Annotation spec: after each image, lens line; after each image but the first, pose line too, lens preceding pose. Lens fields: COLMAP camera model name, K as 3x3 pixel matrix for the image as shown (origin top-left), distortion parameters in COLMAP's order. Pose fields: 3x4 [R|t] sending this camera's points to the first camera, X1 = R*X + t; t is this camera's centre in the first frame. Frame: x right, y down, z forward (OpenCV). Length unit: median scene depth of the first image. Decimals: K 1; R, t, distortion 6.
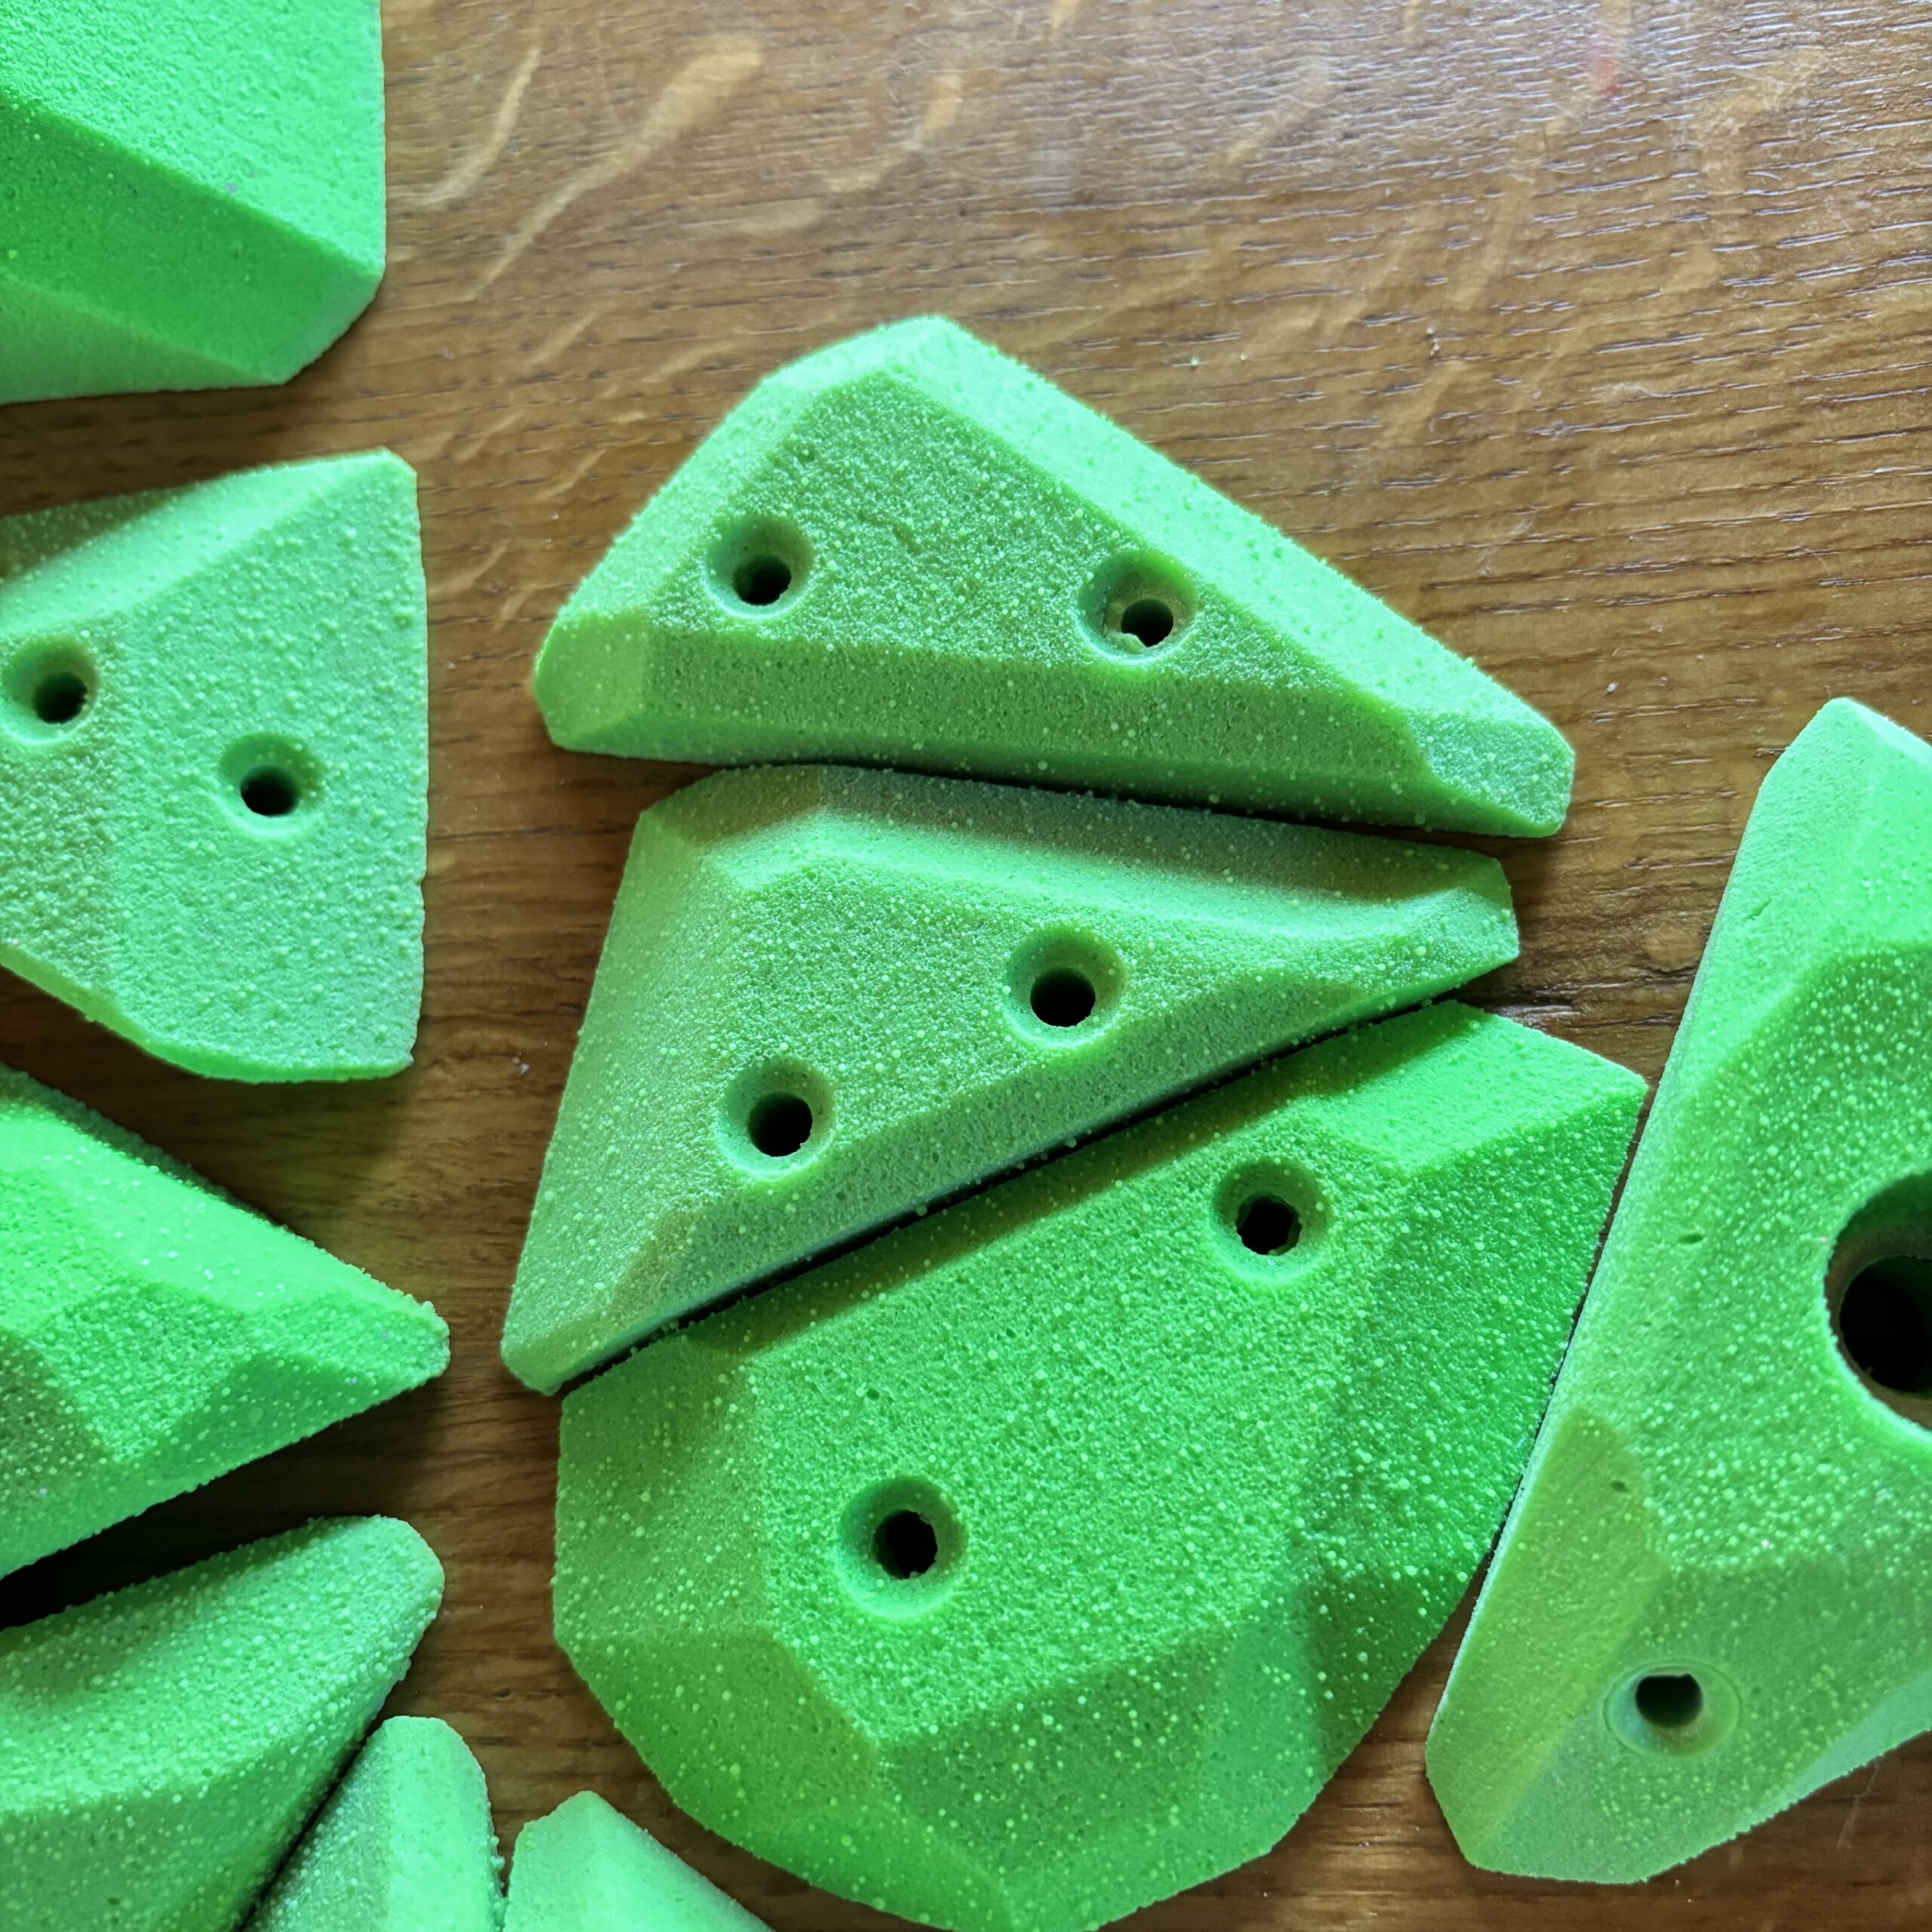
lens RADIAL K [[2824.6, 0, 966.0], [0, 2824.6, 966.0], [0, 0, 1]] dist [0.082296, -0.073926]
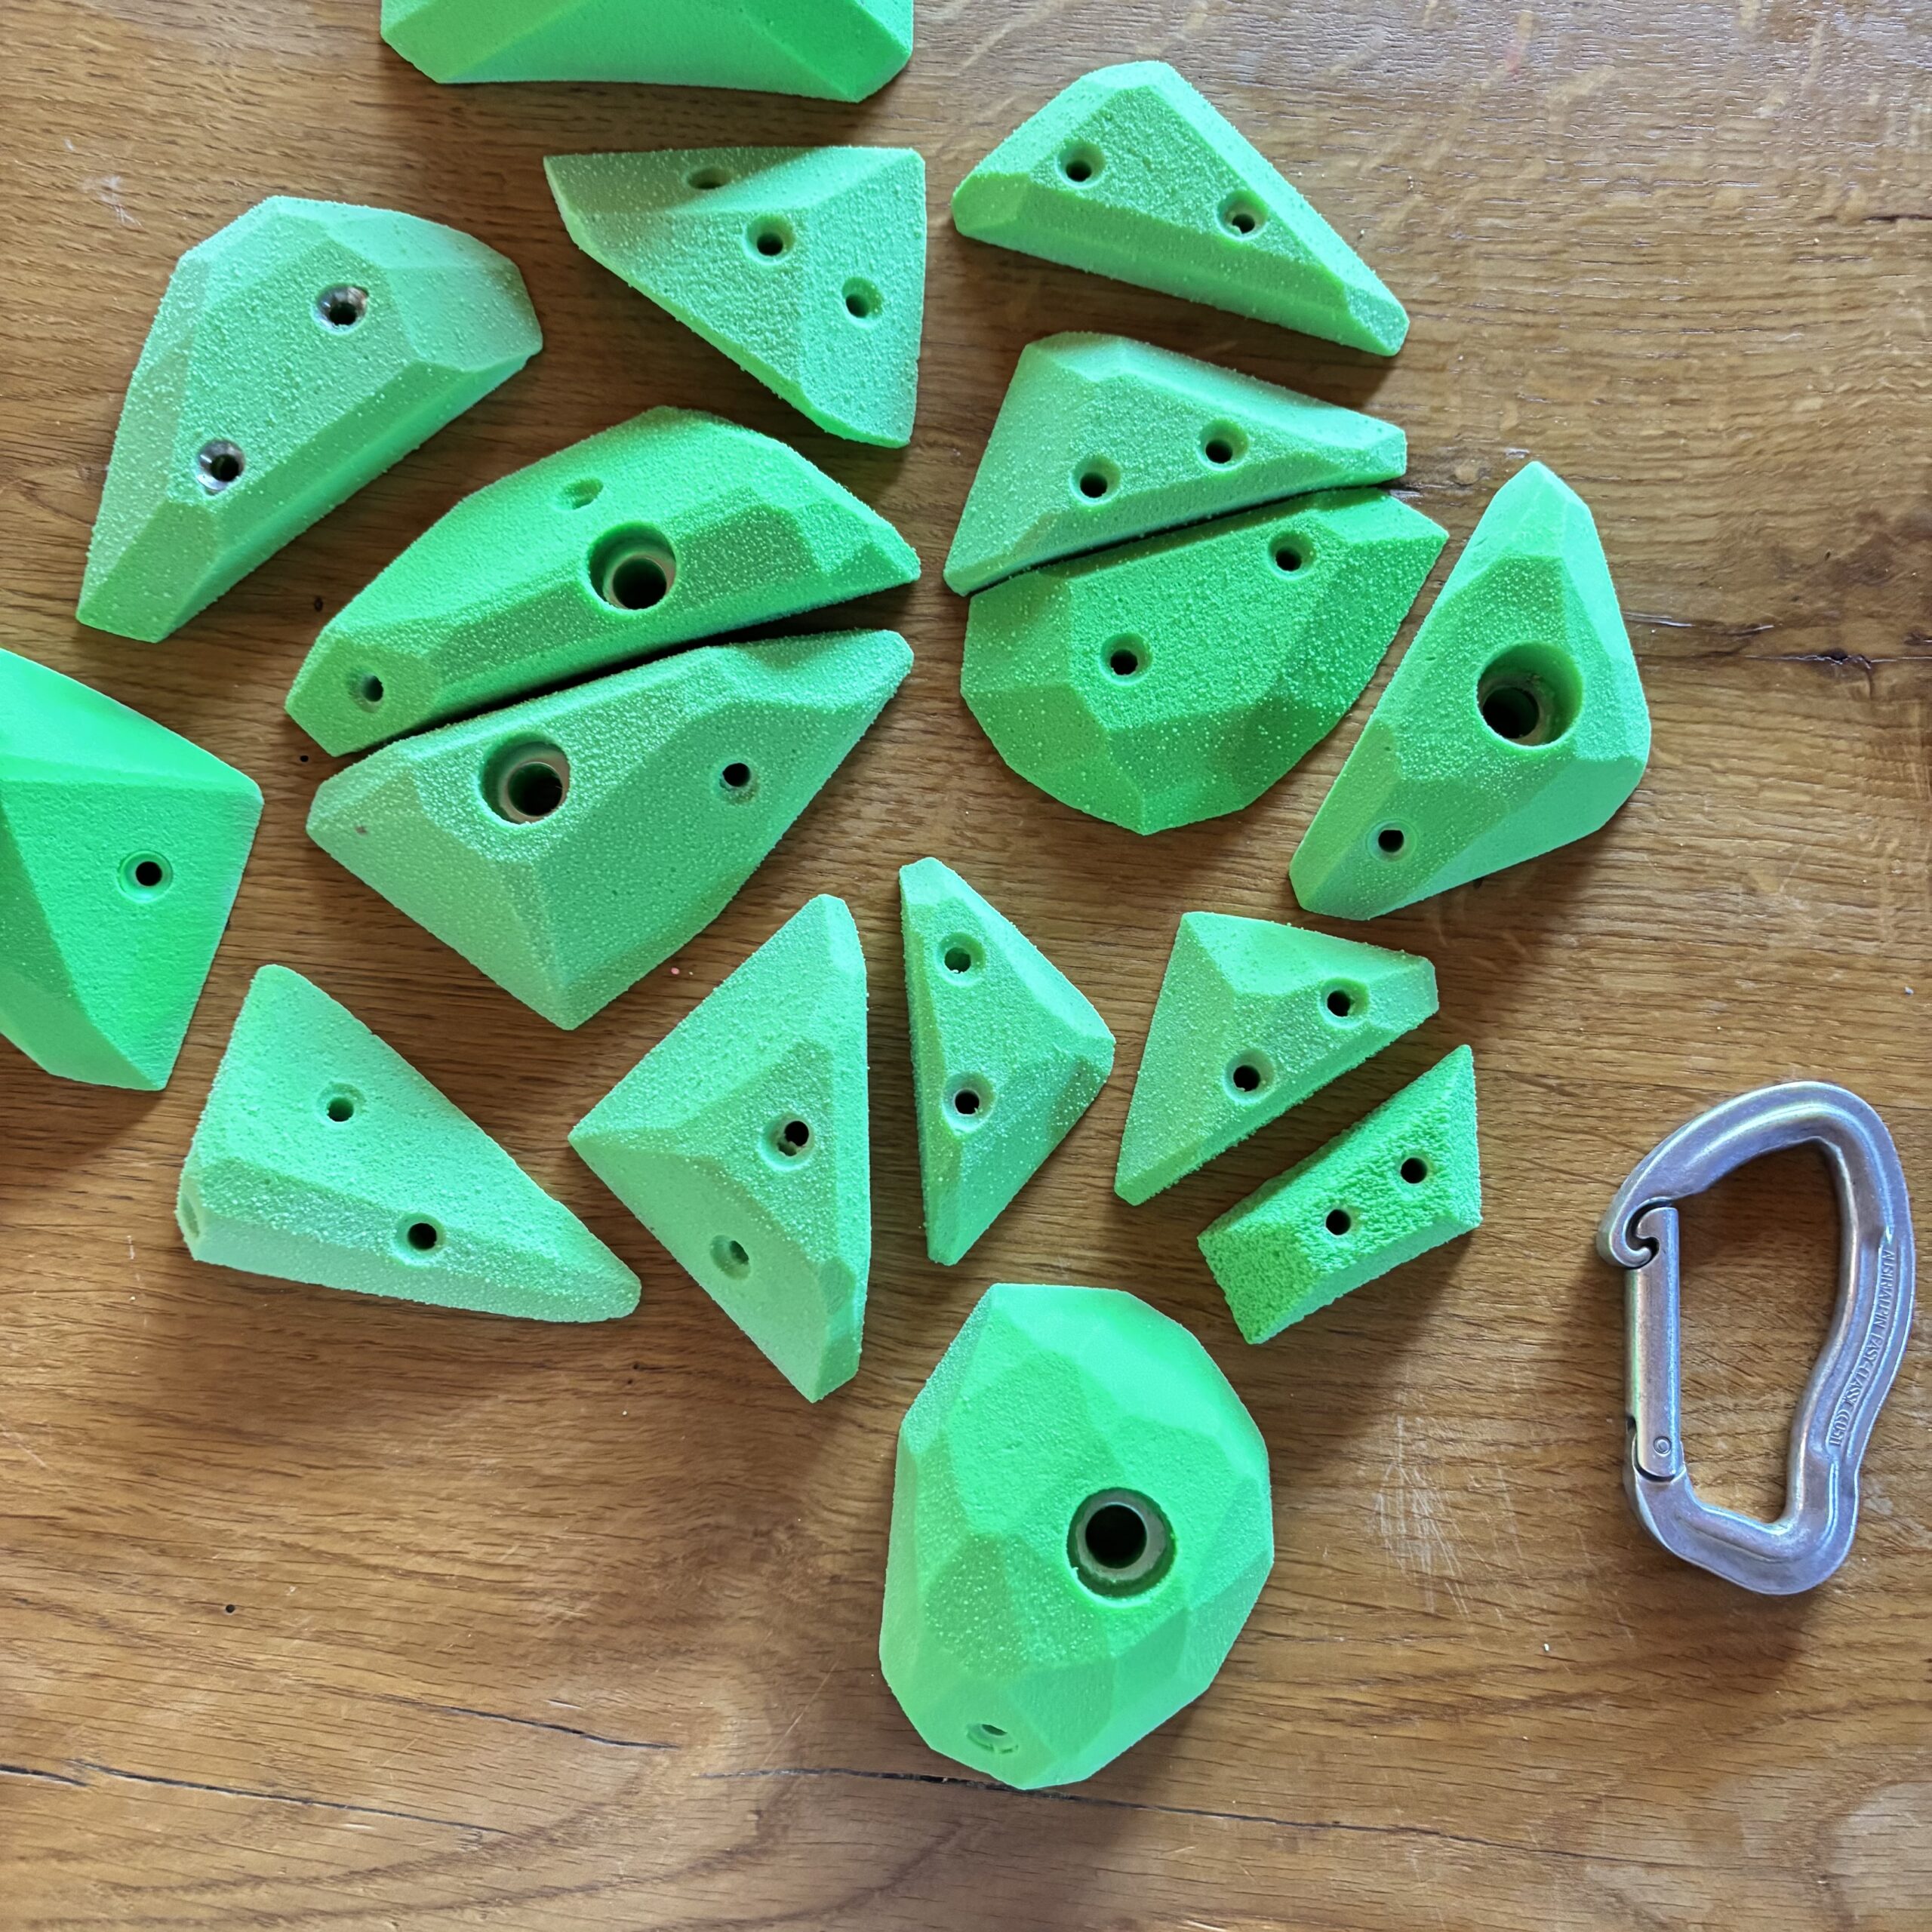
lens RADIAL K [[2244.9, 0, 966.0], [0, 2244.9, 966.0], [0, 0, 1]] dist [0.081232, 0.291492]
pose [[0.983759, 0.145629, 0.104934, -0.276900], [-0.159903, 0.976613, 0.143727, 0.173984], [-0.081549, -0.158172, 0.984038, -0.819860]]
